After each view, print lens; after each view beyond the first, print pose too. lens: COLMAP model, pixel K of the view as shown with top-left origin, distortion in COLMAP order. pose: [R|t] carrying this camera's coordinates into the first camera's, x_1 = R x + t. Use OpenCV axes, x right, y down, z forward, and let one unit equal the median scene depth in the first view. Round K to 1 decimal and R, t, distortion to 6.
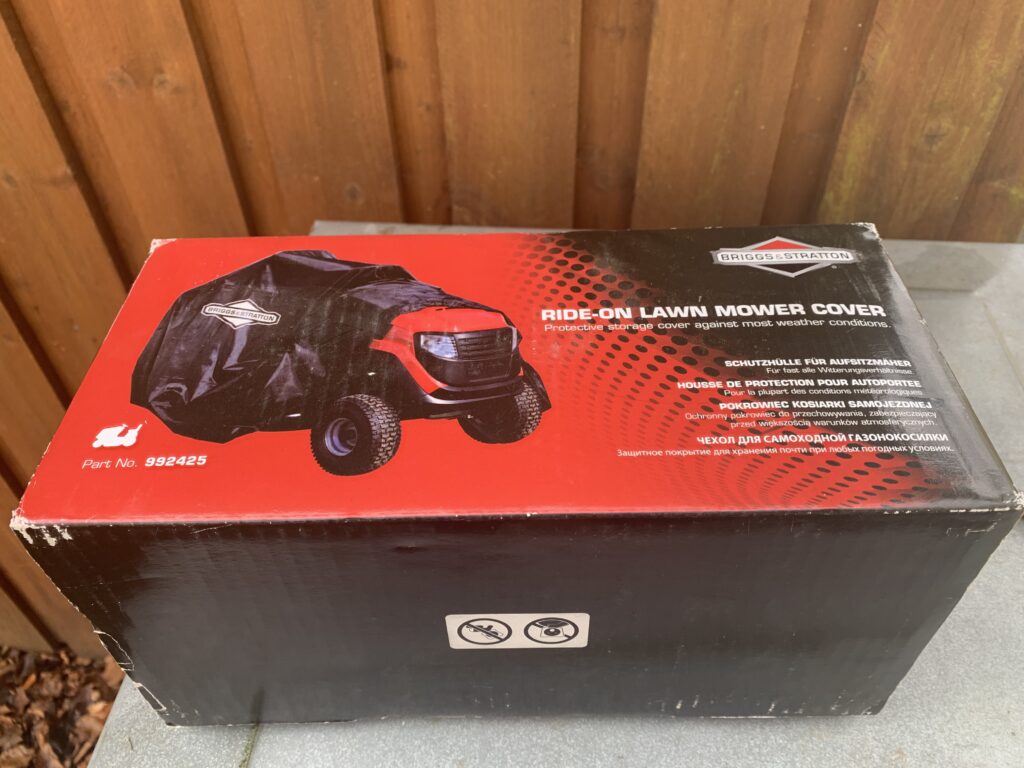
lens RADIAL K [[818.3, 0, 504.9], [0, 818.3, 380.0], [0, 0, 1]] dist [-0.015654, 0.012176]
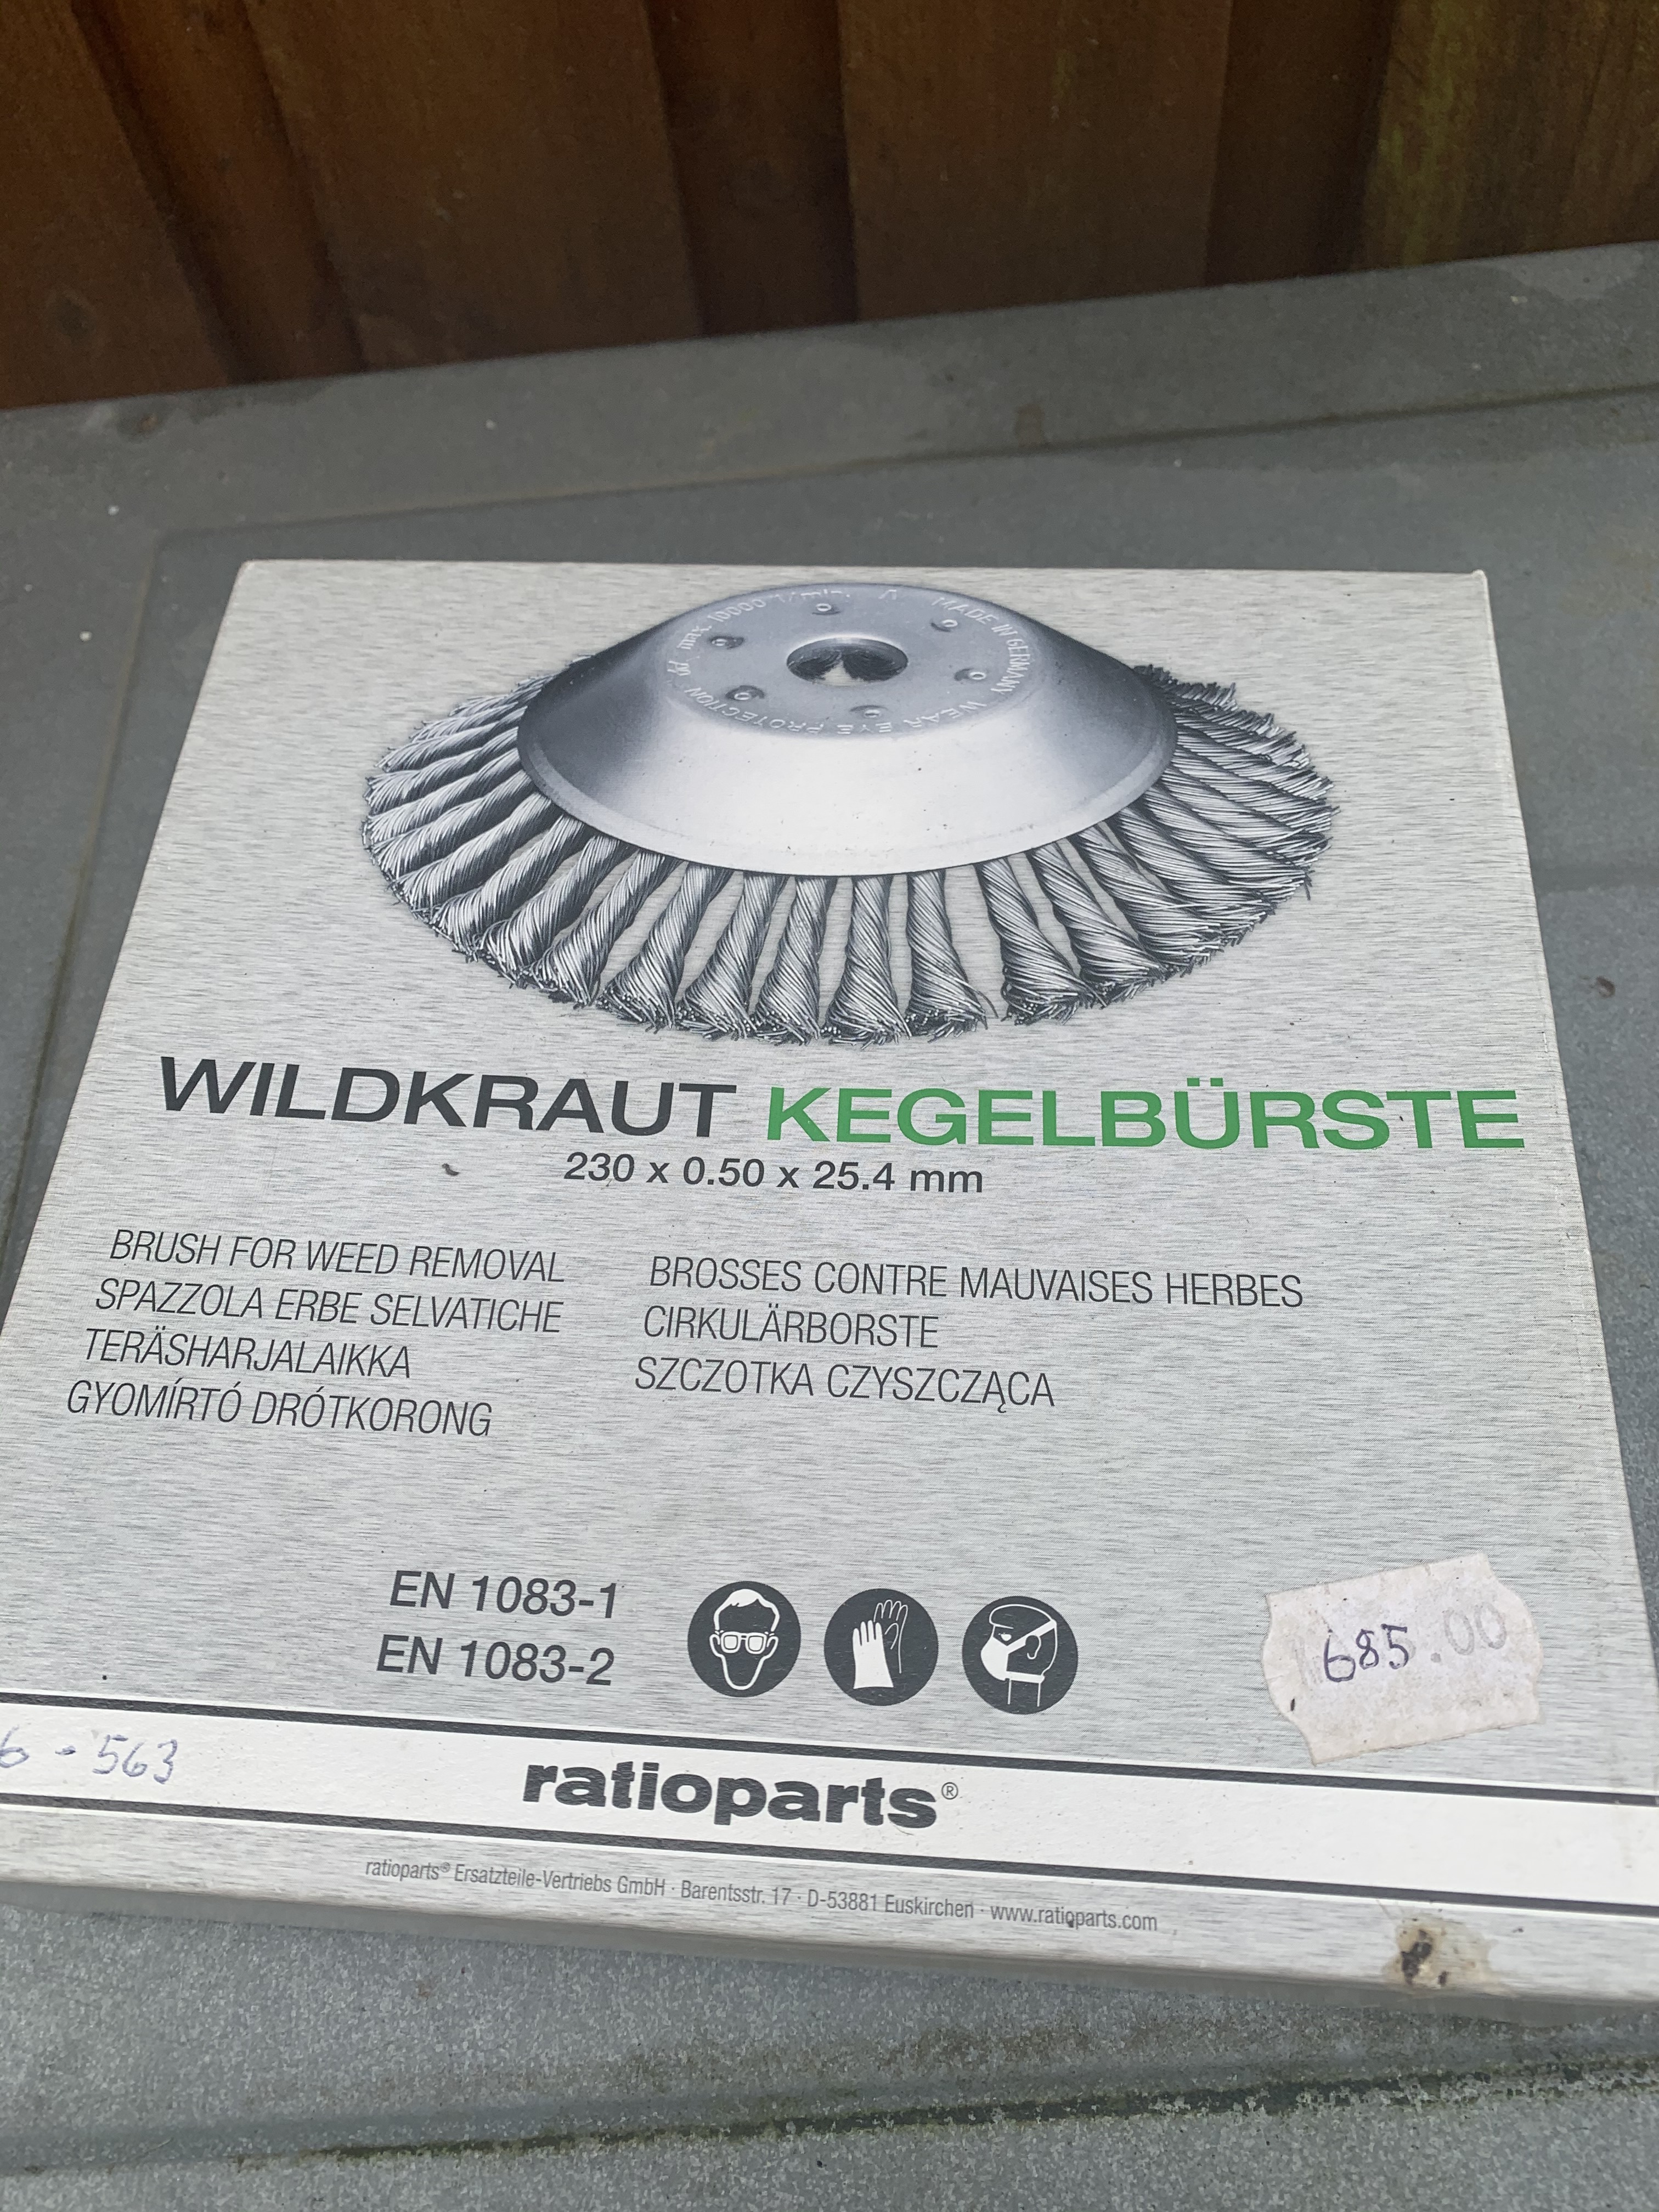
lens RADIAL K [[1767.6, 0, 792.6], [0, 1767.6, 1123.8], [0, 0, 1]] dist [-0.015654, 0.012176]
pose [[0.990477, -0.137616, 0.004043, 0.143713], [0.133107, 0.964700, 0.227235, -0.043010], [-0.035172, -0.224533, 0.973832, 0.312727]]
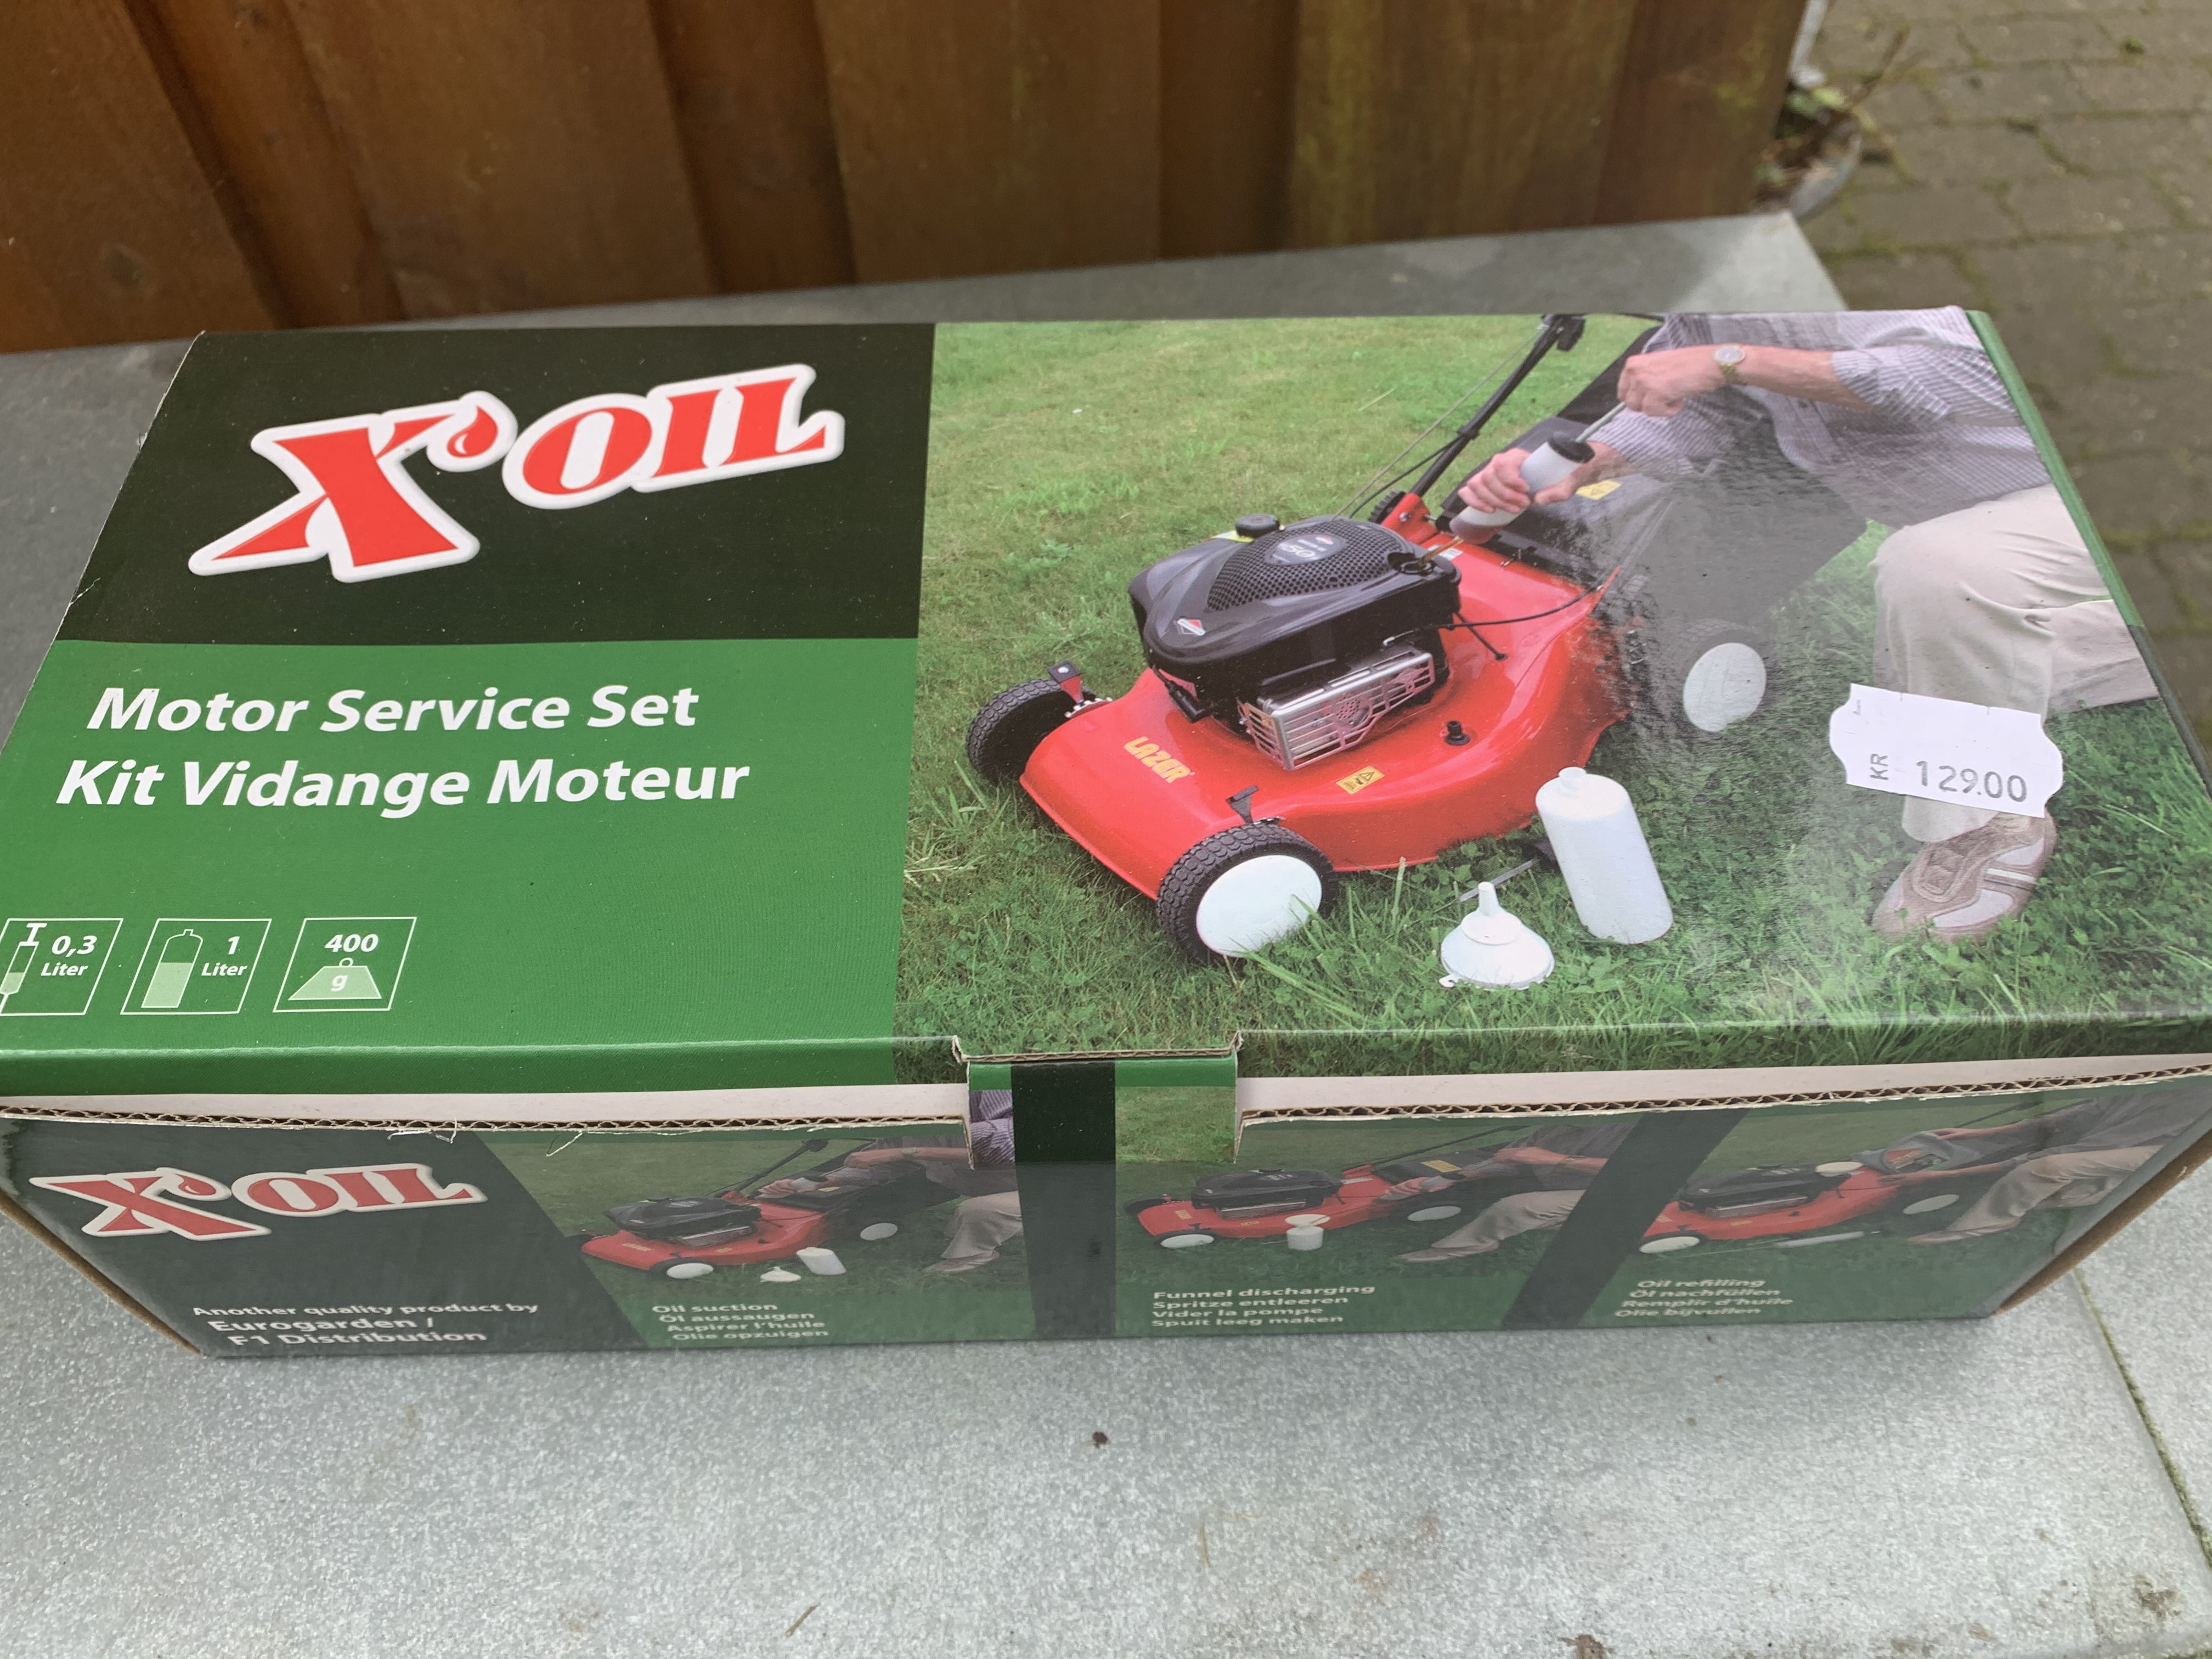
lens RADIAL K [[1767.6, 0, 1113.8], [0, 1767.6, 837.3], [0, 0, 1]] dist [-0.015654, 0.012176]
pose [[0.981691, -0.148983, 0.118685, 0.259703], [0.133790, 0.982827, 0.127091, -0.015385], [-0.135582, -0.108885, 0.984765, 0.172278]]
